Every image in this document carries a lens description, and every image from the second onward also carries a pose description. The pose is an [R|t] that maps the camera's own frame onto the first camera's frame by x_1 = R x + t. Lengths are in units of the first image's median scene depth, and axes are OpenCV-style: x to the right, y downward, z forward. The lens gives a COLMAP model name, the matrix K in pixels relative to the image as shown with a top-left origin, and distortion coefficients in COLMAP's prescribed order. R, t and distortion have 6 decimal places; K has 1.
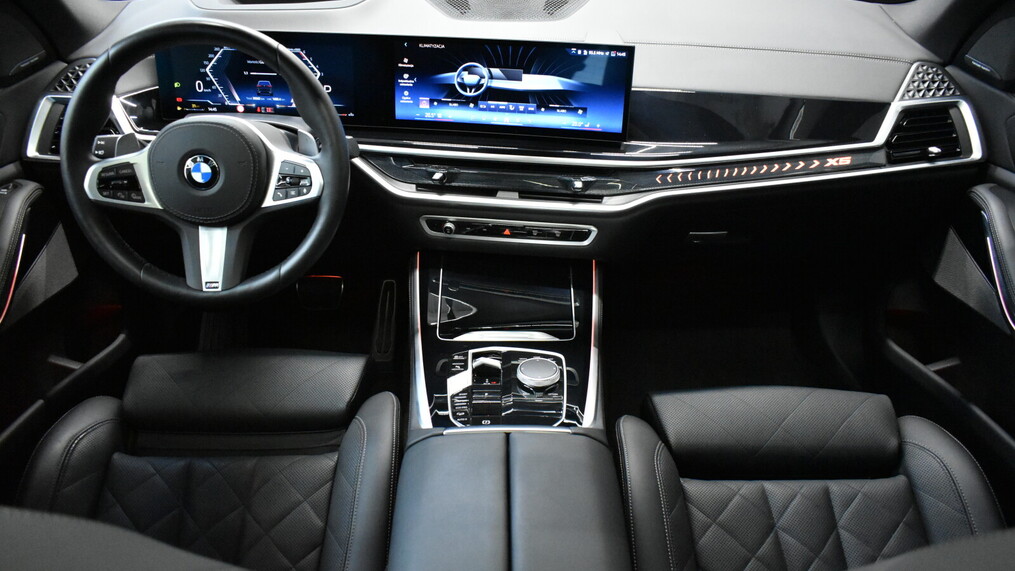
lens RADIAL K [[777.3, 0, 504.9], [0, 777.3, 286.5], [0, 0, 1]] dist [-0.015621, 0.005654]
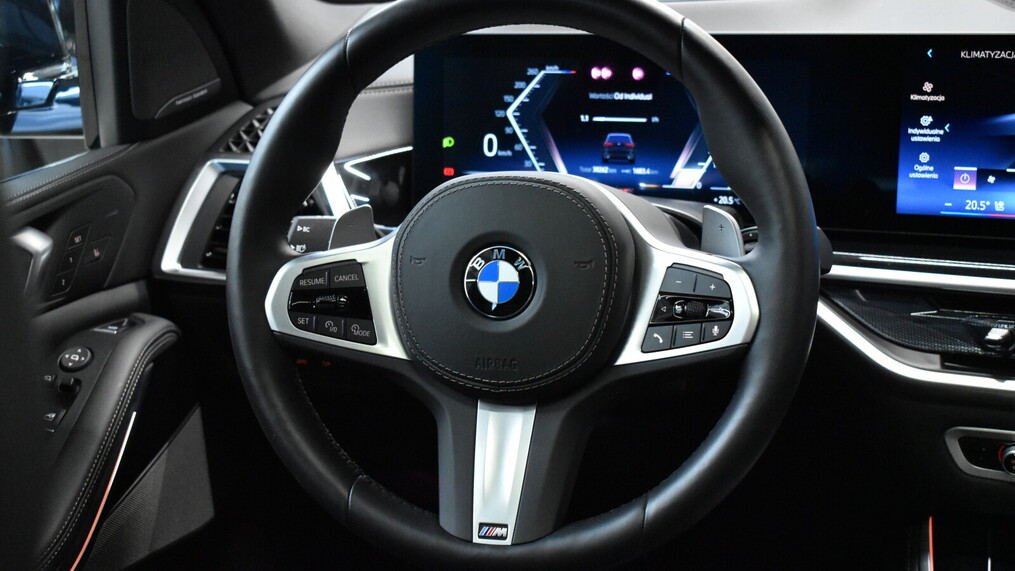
lens RADIAL K [[1534.0, 0, 507.1], [0, 1534.0, 281.2], [0, 0, 1]] dist [-0.028093, 0.000000]
pose [[0.952343, 0.024277, -0.304061, -0.102998], [-0.098138, 0.968213, -0.230071, 0.060546], [0.288810, 0.248947, 0.924454, 0.146303]]
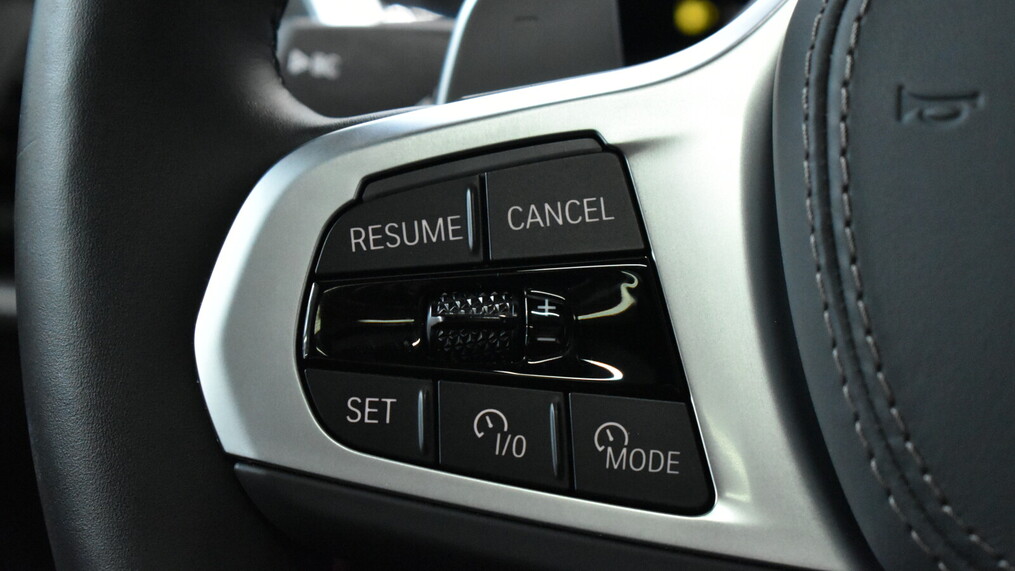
lens RADIAL K [[2458.6, 0, 507.8], [0, 2458.6, 286.2], [0, 0, 1]] dist [0.127795, 0.000000]
pose [[0.958860, -0.004525, -0.283842, -0.389561], [-0.070906, 0.964363, -0.254905, -0.050406], [0.274880, 0.264545, 0.924369, 0.668122]]
